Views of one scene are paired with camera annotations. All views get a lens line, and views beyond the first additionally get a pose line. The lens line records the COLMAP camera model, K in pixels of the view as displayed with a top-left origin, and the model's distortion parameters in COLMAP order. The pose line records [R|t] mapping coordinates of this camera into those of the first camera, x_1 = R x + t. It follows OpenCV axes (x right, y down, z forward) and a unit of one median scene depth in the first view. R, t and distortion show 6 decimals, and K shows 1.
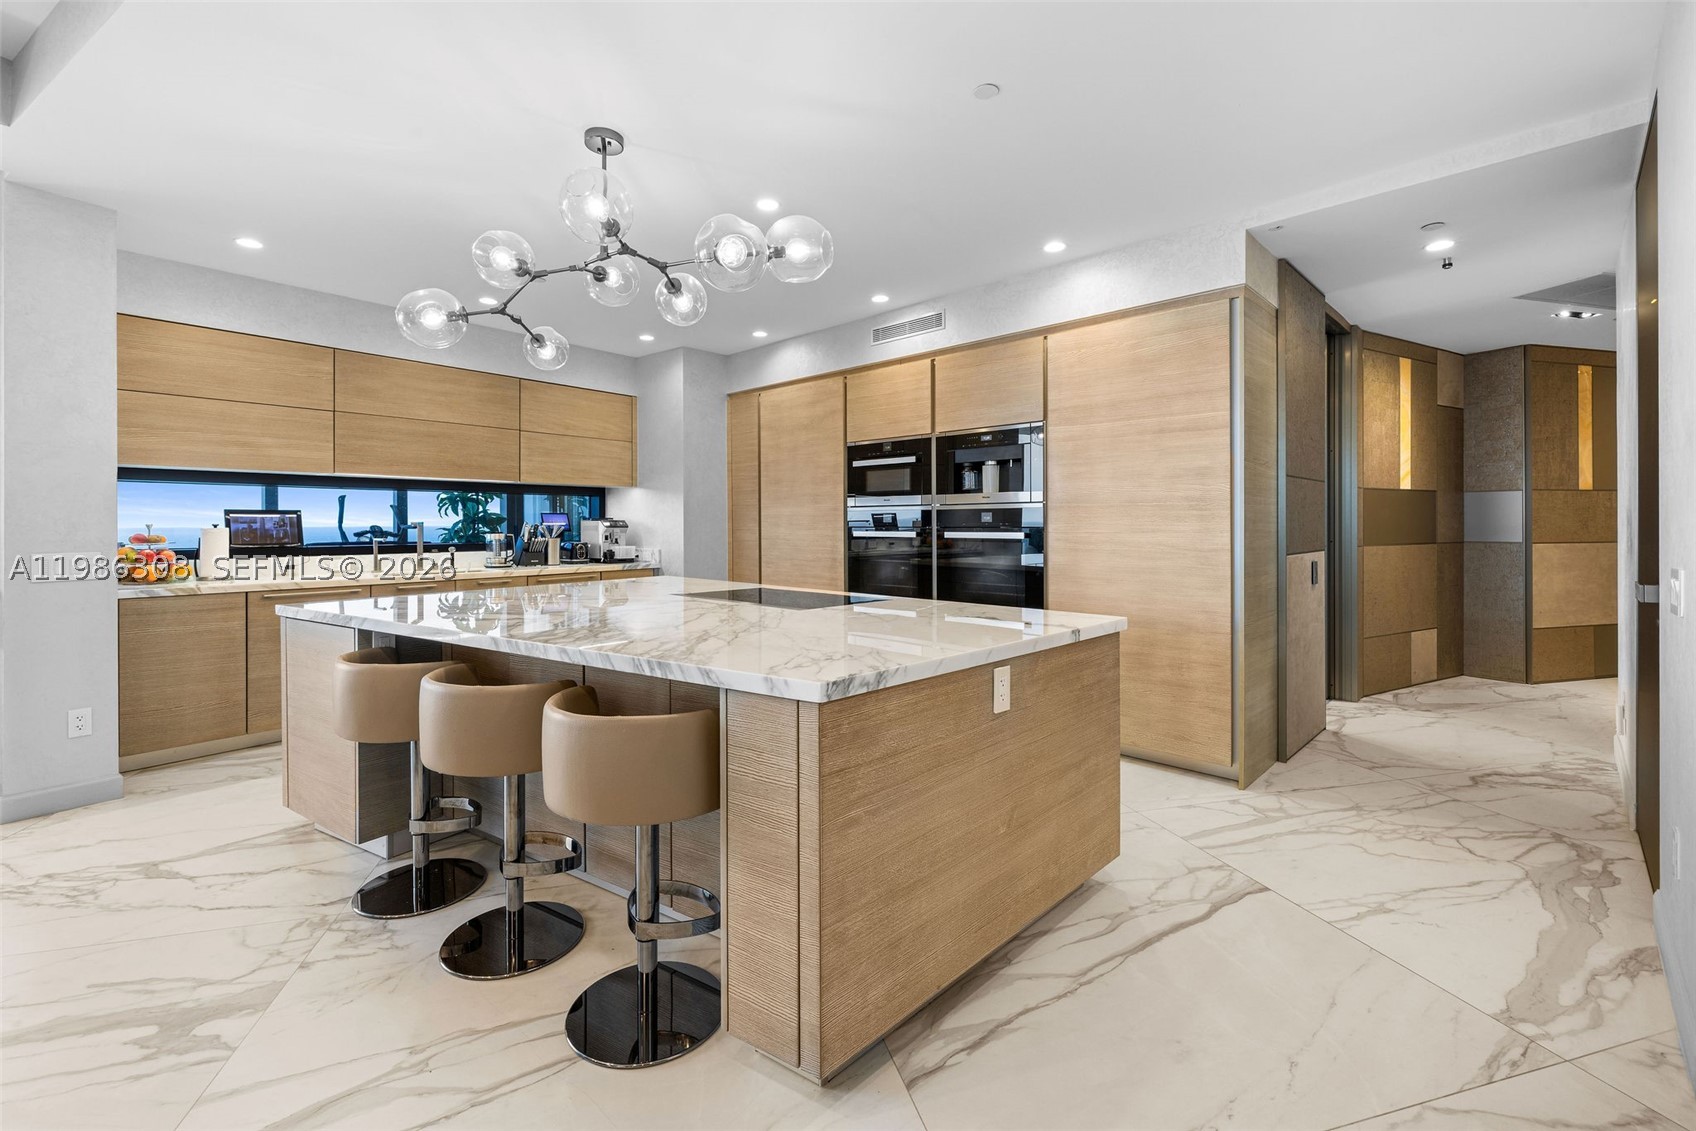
lens RADIAL K [[724.3, 0, 838.4], [0, 724.3, 528.3], [0, 0, 1]] dist [-0.000782, 0.000316]
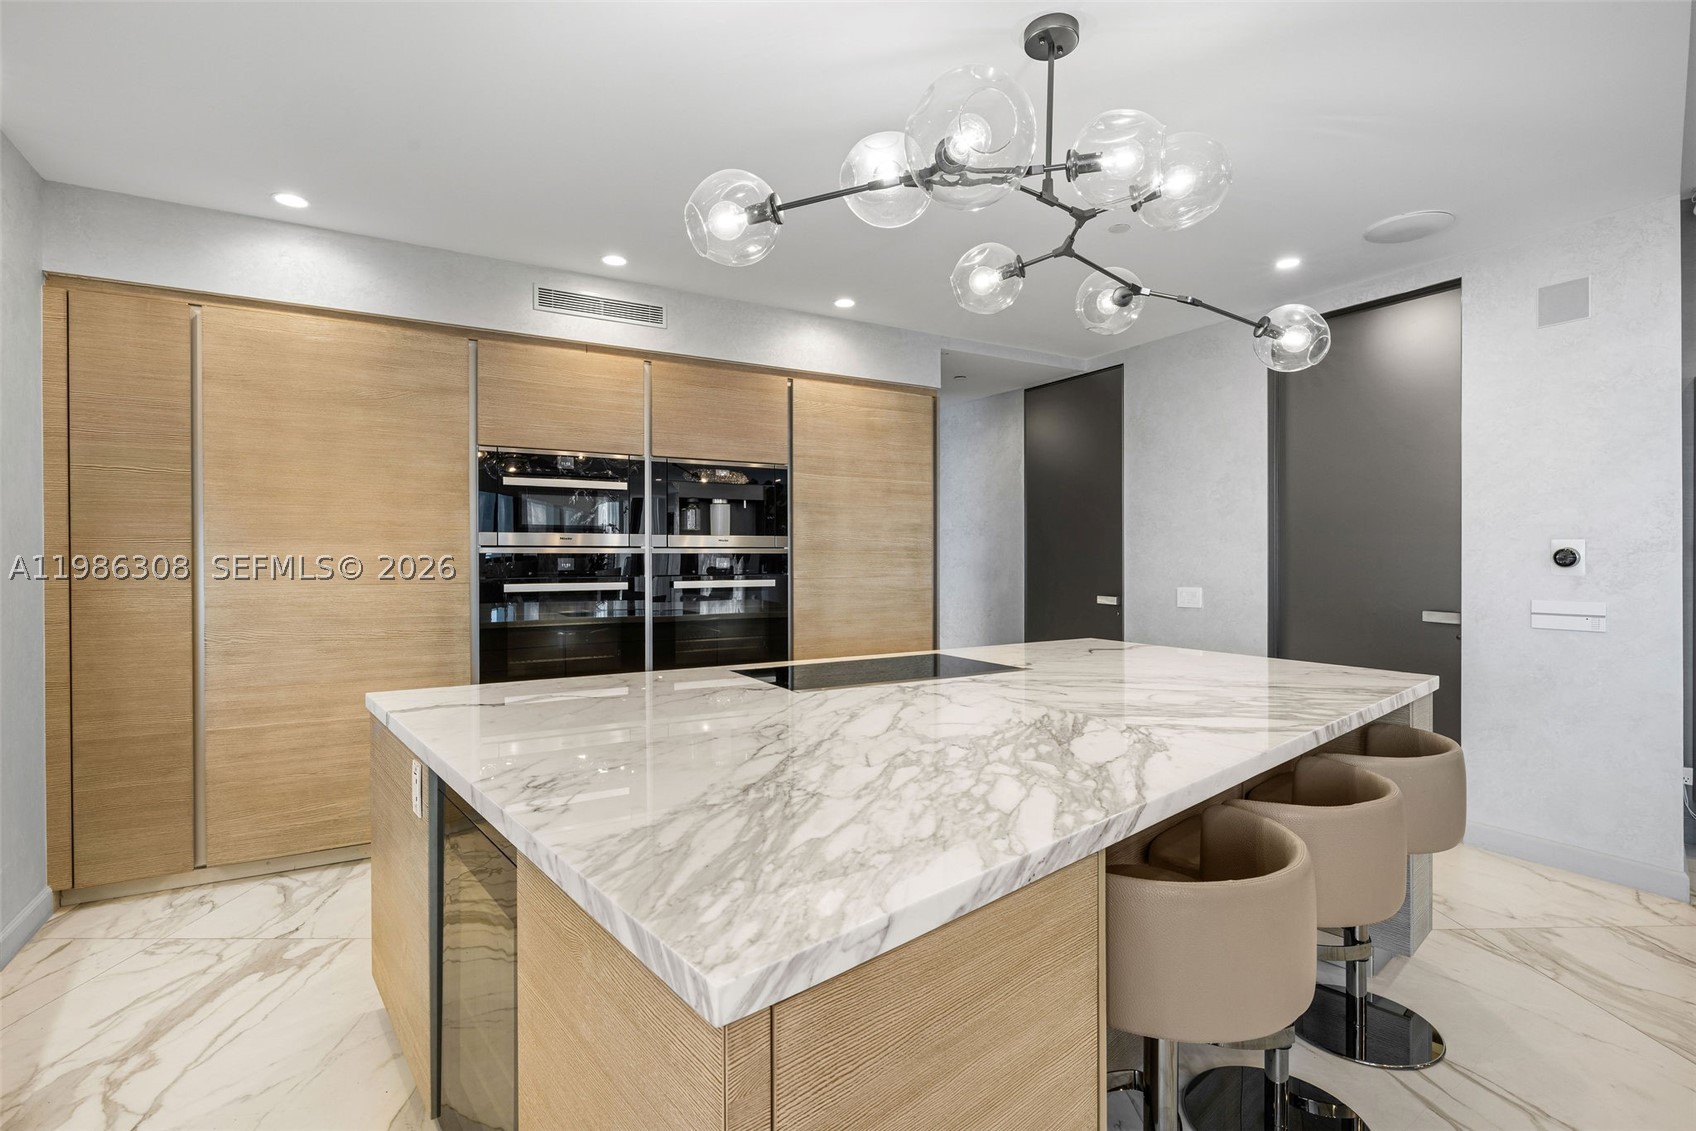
lens RADIAL K [[785.1, 0, 848.0], [0, 785.1, 565.5], [0, 0, 1]] dist [-0.004605, -0.000424]
pose [[0.254648, -0.005045, 0.967021, -0.799073], [0.009607, 0.999950, 0.002687, -0.016053], [-0.966986, 0.008606, 0.254684, 0.721670]]
